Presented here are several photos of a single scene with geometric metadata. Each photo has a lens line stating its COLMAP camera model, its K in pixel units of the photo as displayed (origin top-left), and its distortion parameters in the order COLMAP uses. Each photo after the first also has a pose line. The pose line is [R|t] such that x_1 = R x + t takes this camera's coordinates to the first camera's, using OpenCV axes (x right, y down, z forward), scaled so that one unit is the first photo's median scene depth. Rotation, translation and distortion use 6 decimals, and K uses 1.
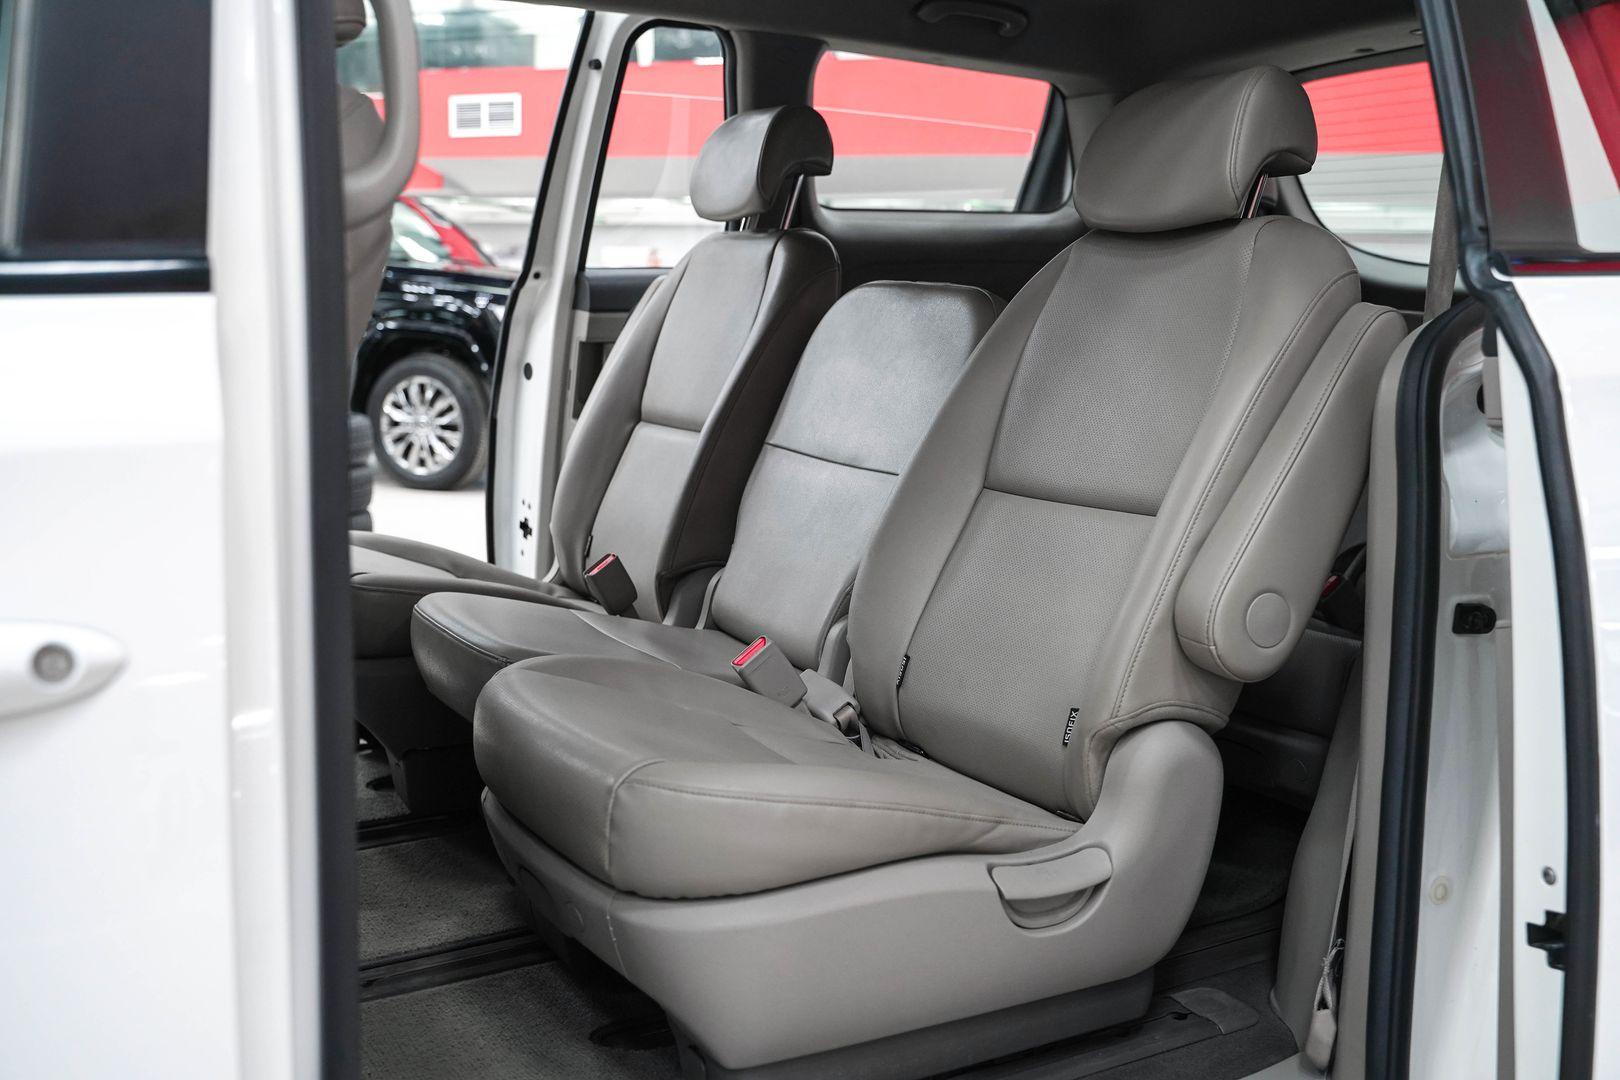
lens RADIAL K [[1628.4, 0, 810.0], [0, 1628.4, 540.0], [0, 0, 1]] dist [-0.006512, -0.005539]
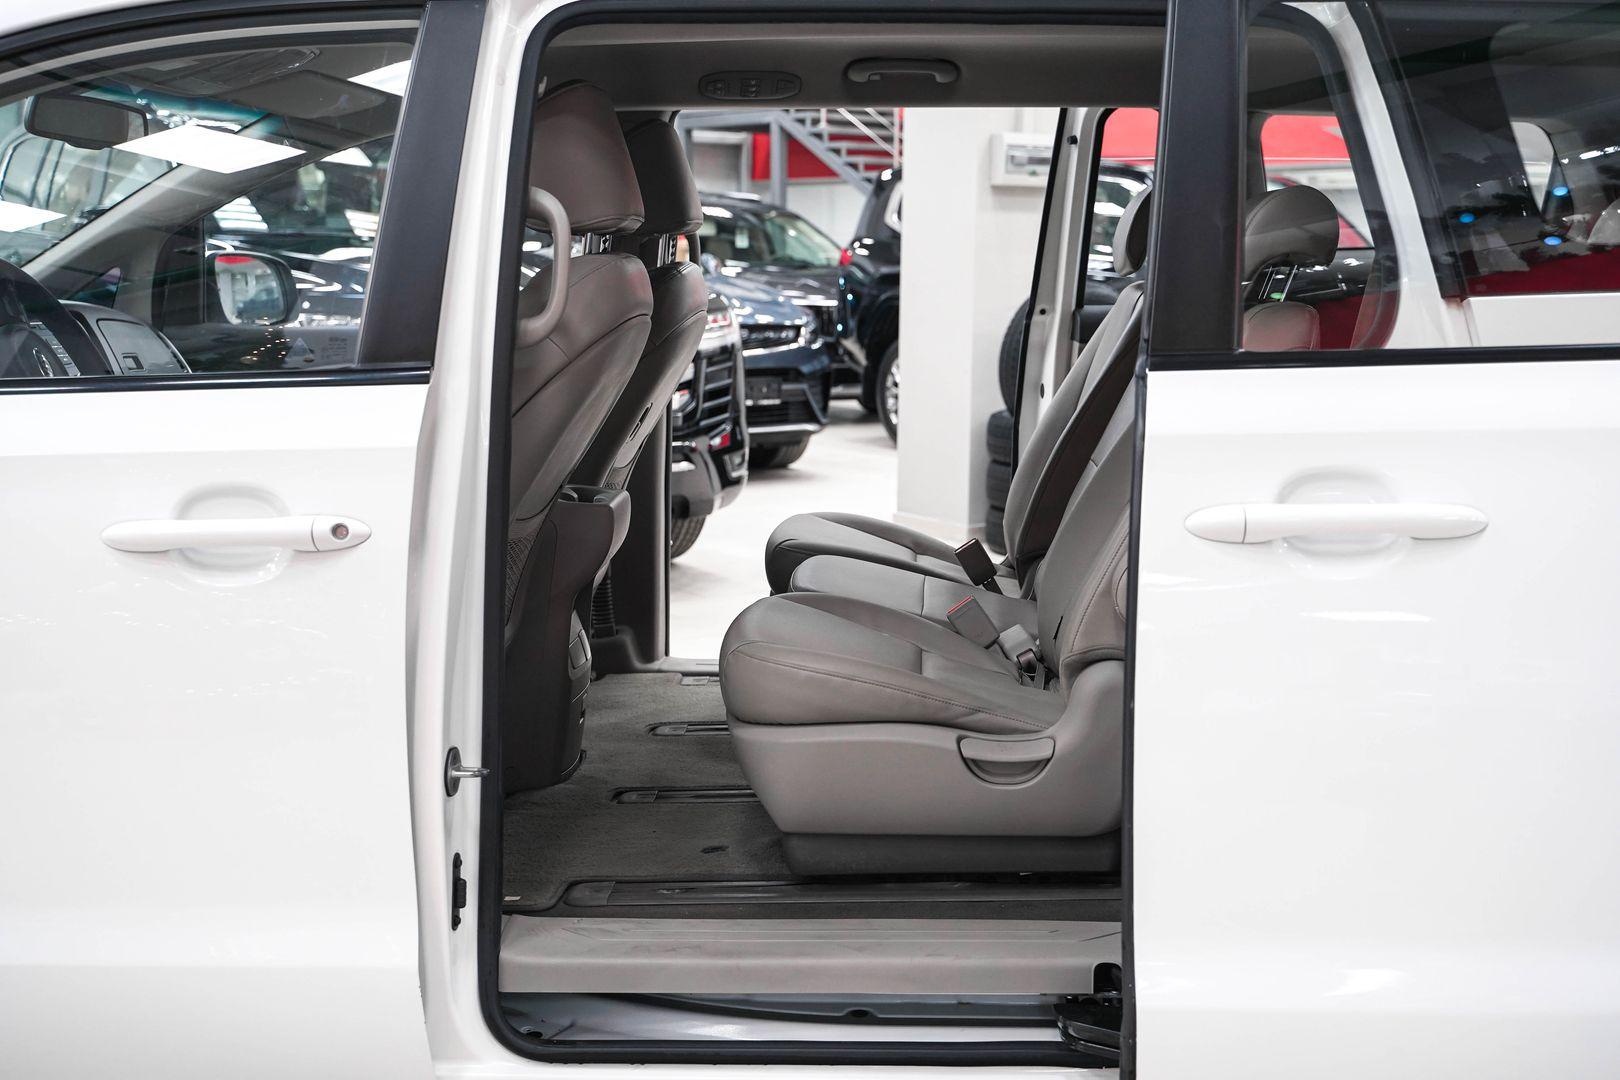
lens RADIAL K [[2027.9, 0, 810.0], [0, 2027.9, 540.0], [0, 0, 1]] dist [0.001285, -0.010138]
pose [[0.844825, 0.057525, -0.531941, 0.959133], [-0.063390, 0.997963, 0.007245, 0.009605], [0.531274, 0.027599, 0.846750, -0.679544]]
